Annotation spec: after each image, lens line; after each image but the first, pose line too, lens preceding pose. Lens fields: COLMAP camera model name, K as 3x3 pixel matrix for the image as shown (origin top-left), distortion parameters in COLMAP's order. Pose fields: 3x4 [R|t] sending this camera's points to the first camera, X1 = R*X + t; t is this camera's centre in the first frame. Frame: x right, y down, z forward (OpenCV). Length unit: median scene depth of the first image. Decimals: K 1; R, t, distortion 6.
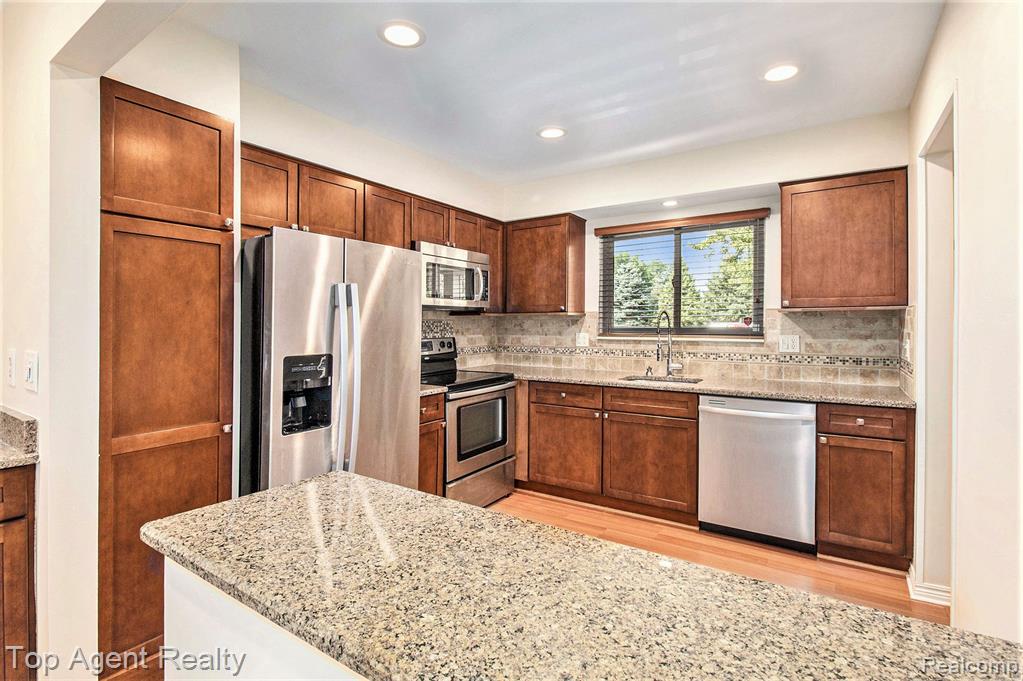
lens RADIAL K [[482.6, 0, 505.7], [0, 482.6, 340.4], [0, 0, 1]] dist [-0.001133, -0.008540]
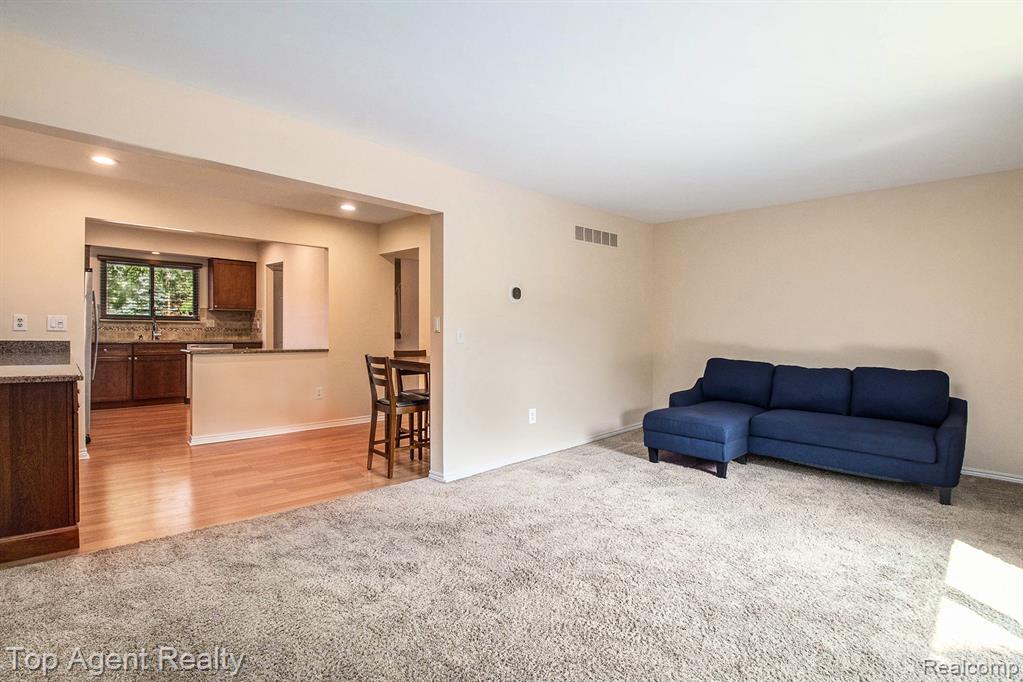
lens RADIAL K [[503.7, 0, 509.0], [0, 503.7, 335.9], [0, 0, 1]] dist [-0.016638, -0.000483]
pose [[0.222274, -0.007332, 0.974957, -1.495141], [0.015223, 0.999876, 0.004049, 0.081248], [-0.974865, 0.013942, 0.222358, -0.982296]]
